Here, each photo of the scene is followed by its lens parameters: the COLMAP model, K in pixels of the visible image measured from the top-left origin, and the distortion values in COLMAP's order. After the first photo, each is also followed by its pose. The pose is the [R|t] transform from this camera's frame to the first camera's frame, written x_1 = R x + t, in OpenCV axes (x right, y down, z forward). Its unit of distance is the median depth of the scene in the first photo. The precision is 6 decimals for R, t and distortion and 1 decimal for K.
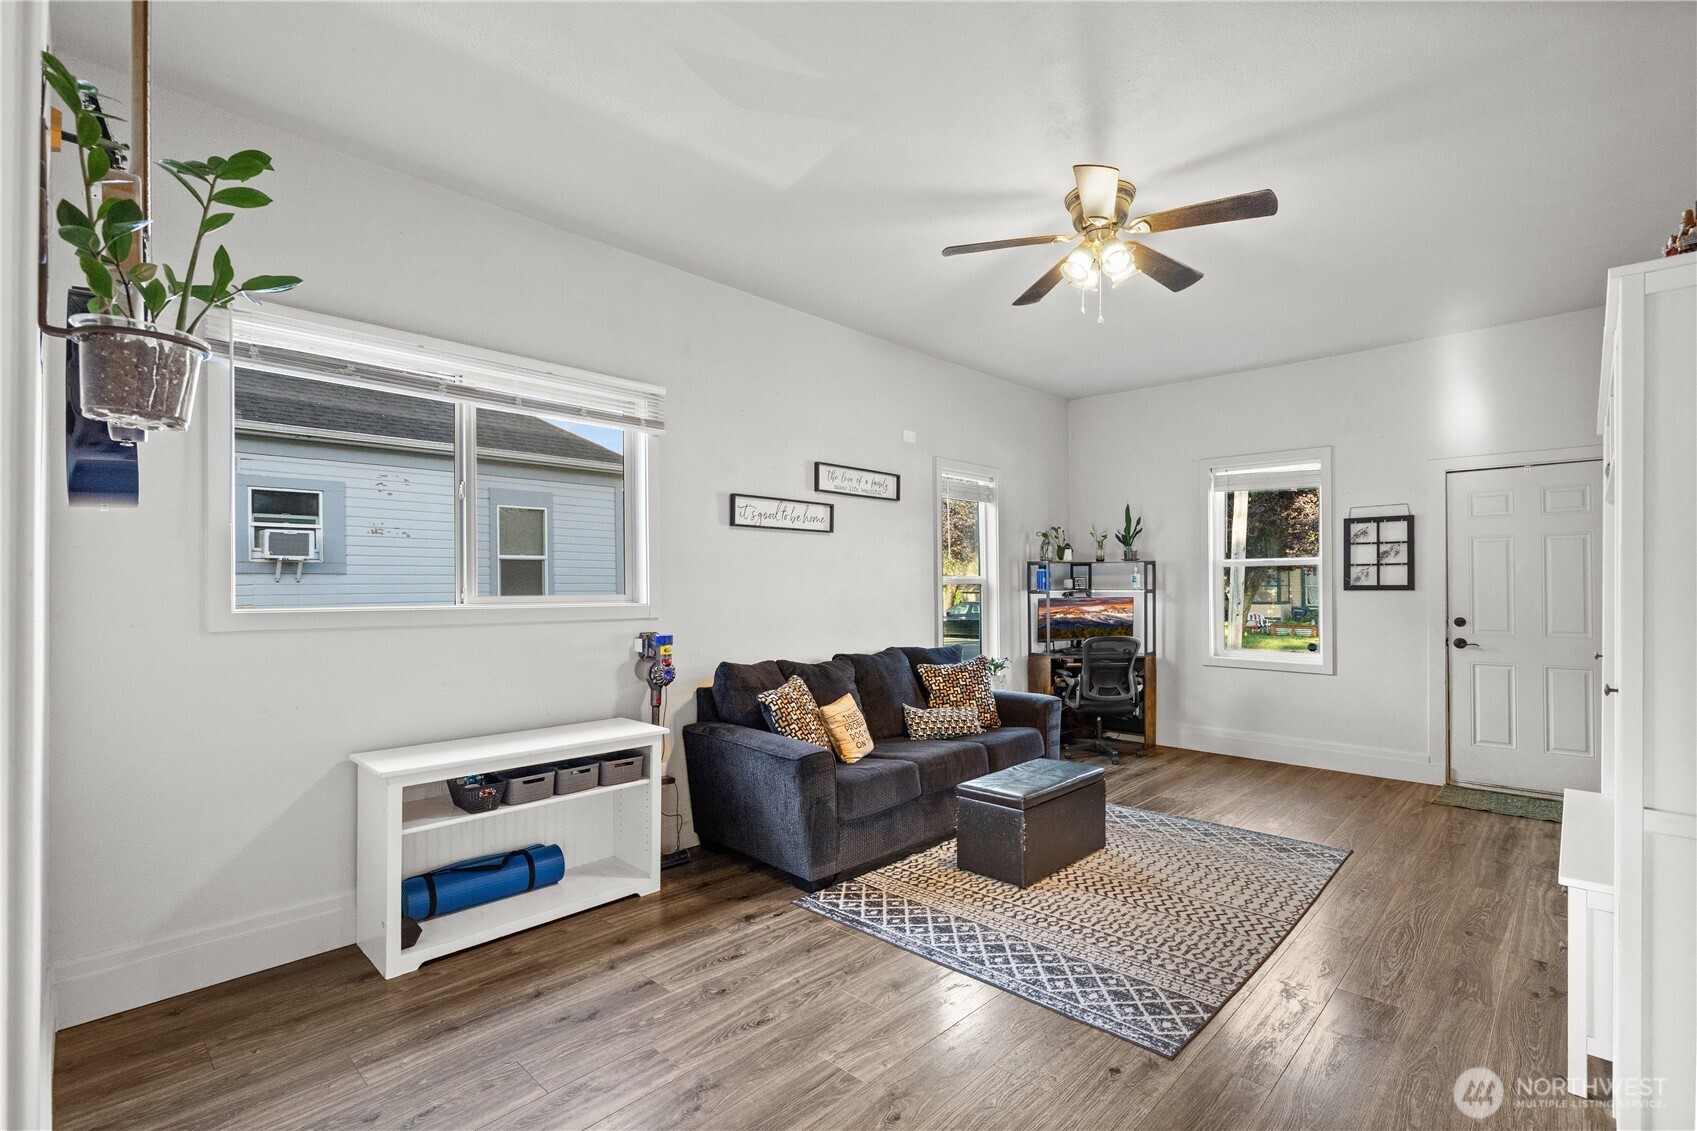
lens RADIAL K [[770.3, 0, 858.4], [0, 770.3, 573.0], [0, 0, 1]] dist [-0.009016, 0.000779]
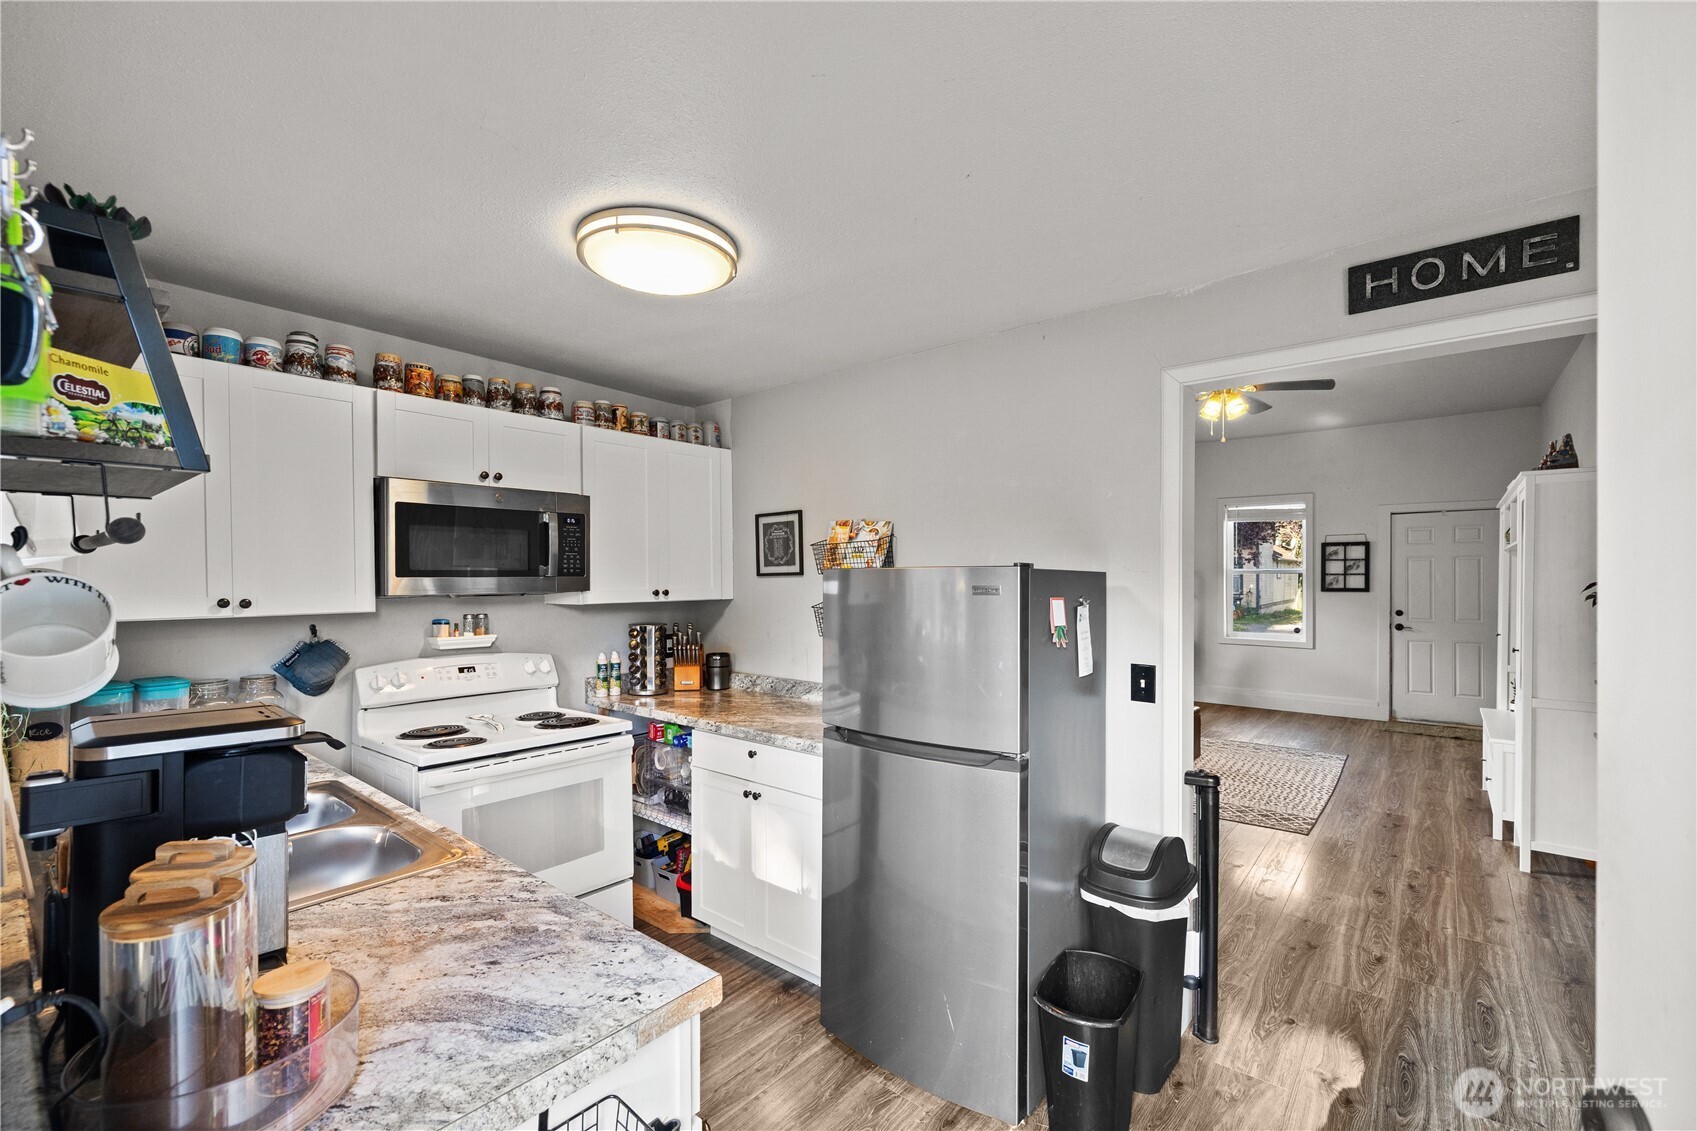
lens RADIAL K [[728.4, 0, 847.6], [0, 728.4, 571.5], [0, 0, 1]] dist [-0.003096, 0.000672]
pose [[0.997346, -0.002522, 0.072765, -0.430545], [0.001513, 0.999902, 0.013920, -0.041657], [-0.072793, -0.013773, 0.997252, -0.374721]]
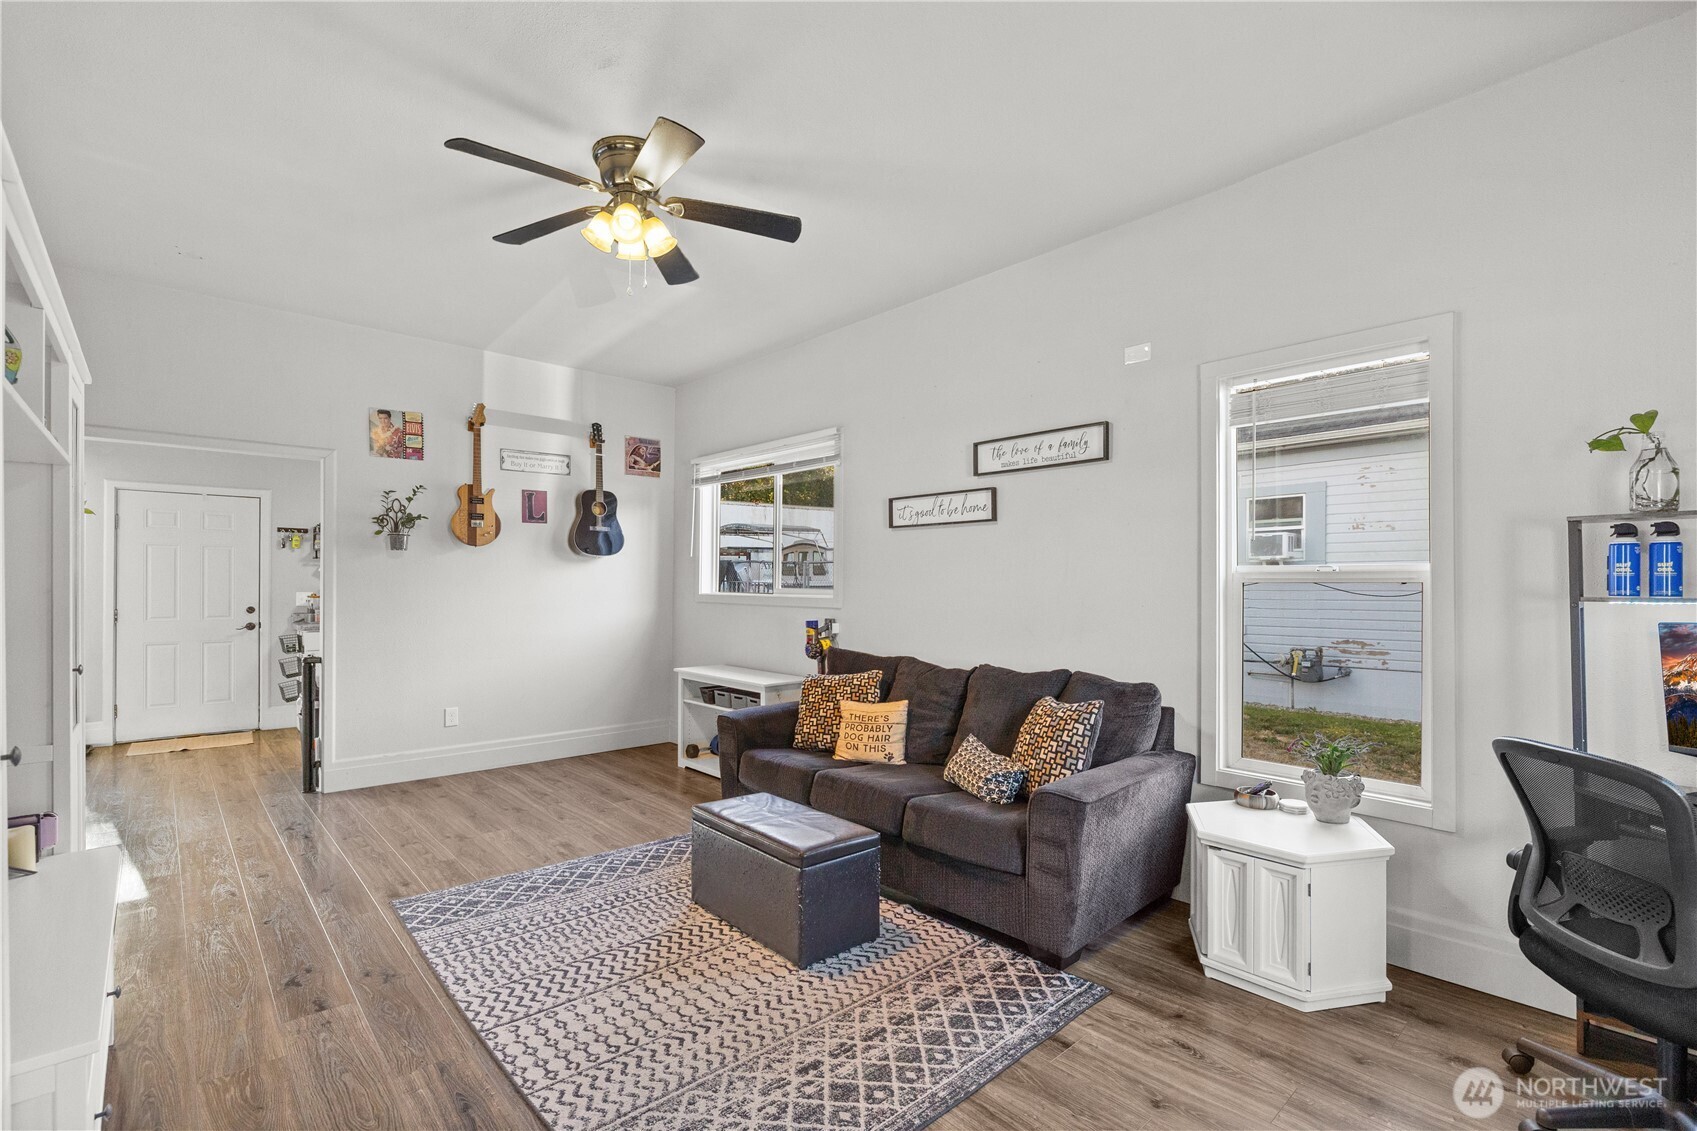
lens RADIAL K [[770.3, 0, 847.3], [0, 770.3, 574.7], [0, 0, 1]] dist [-0.009016, 0.000779]
pose [[-0.080891, -0.007822, -0.996692, 0.829947], [0.014615, 0.999852, -0.009033, 0.012264], [0.996616, -0.015298, -0.080765, 0.916538]]
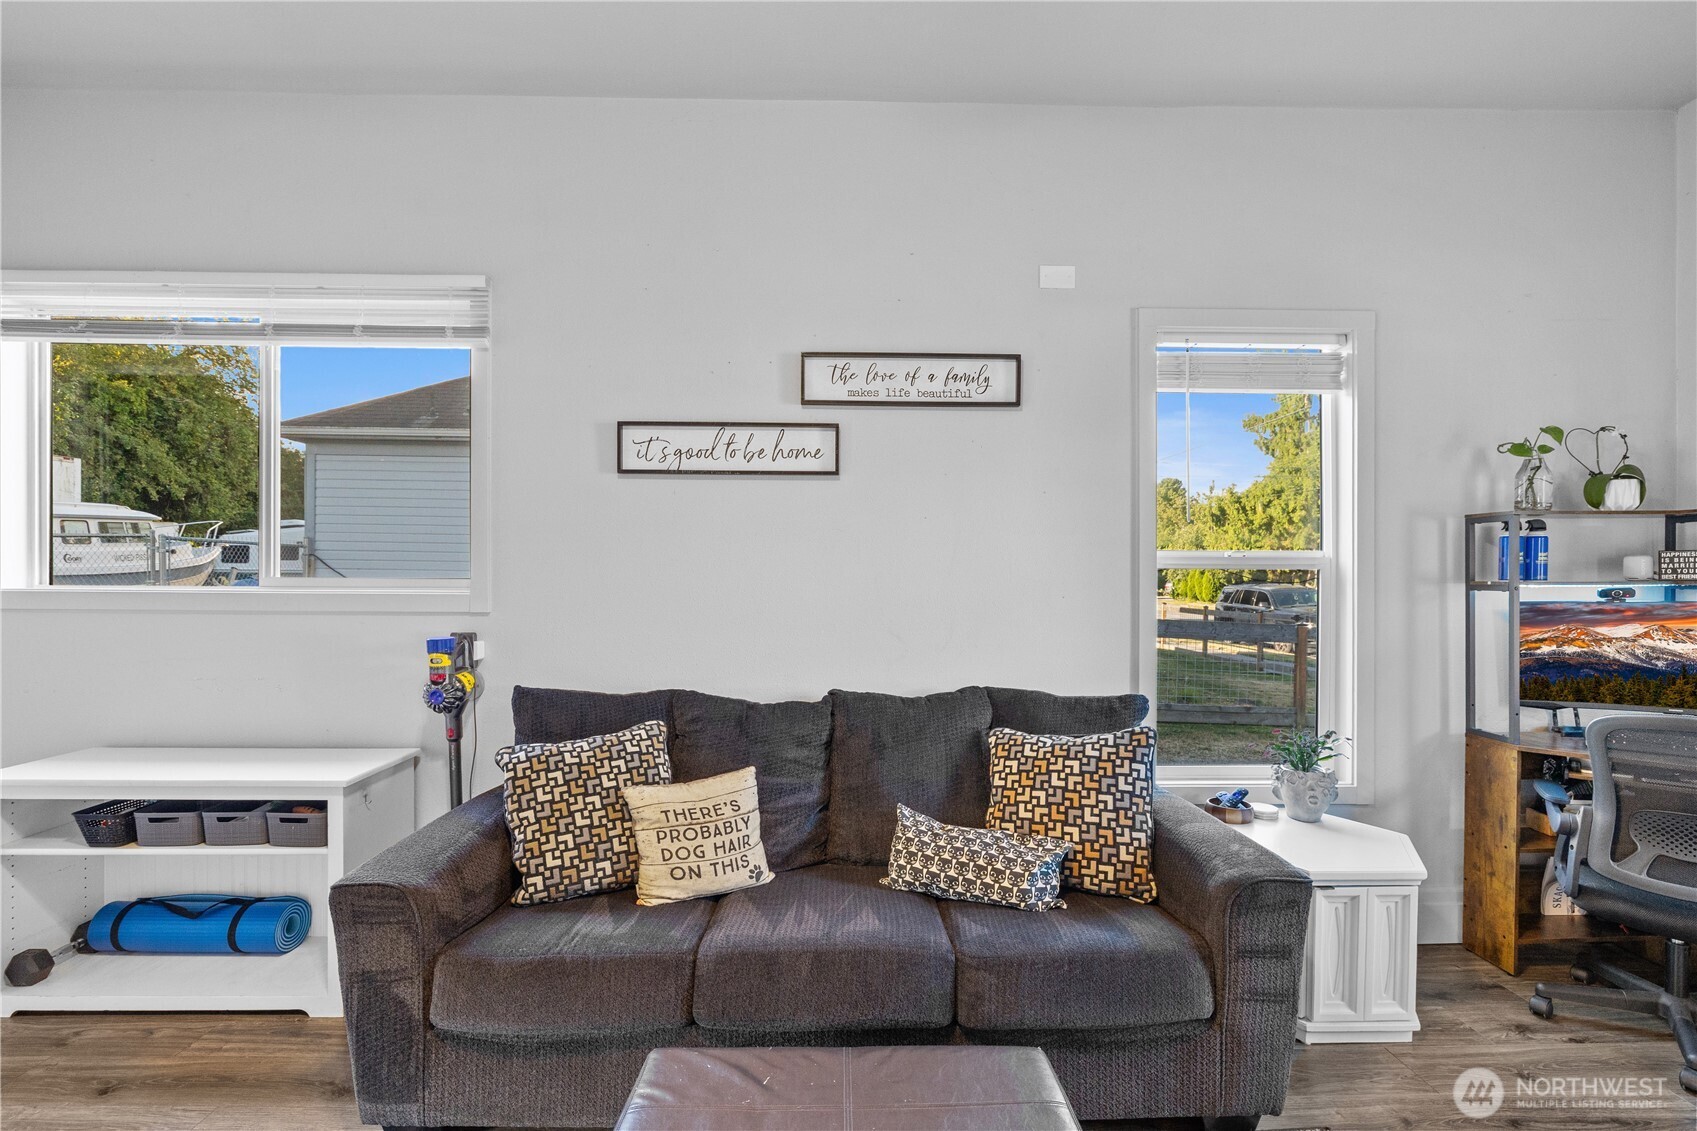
lens RADIAL K [[770.3, 0, 843.1], [0, 770.3, 577.2], [0, 0, 1]] dist [-0.009016, 0.000779]
pose [[0.702876, 0.009032, -0.711255, 0.376550], [0.006383, 0.999799, 0.019003, 0.012792], [0.711284, -0.017897, 0.702677, 0.609840]]
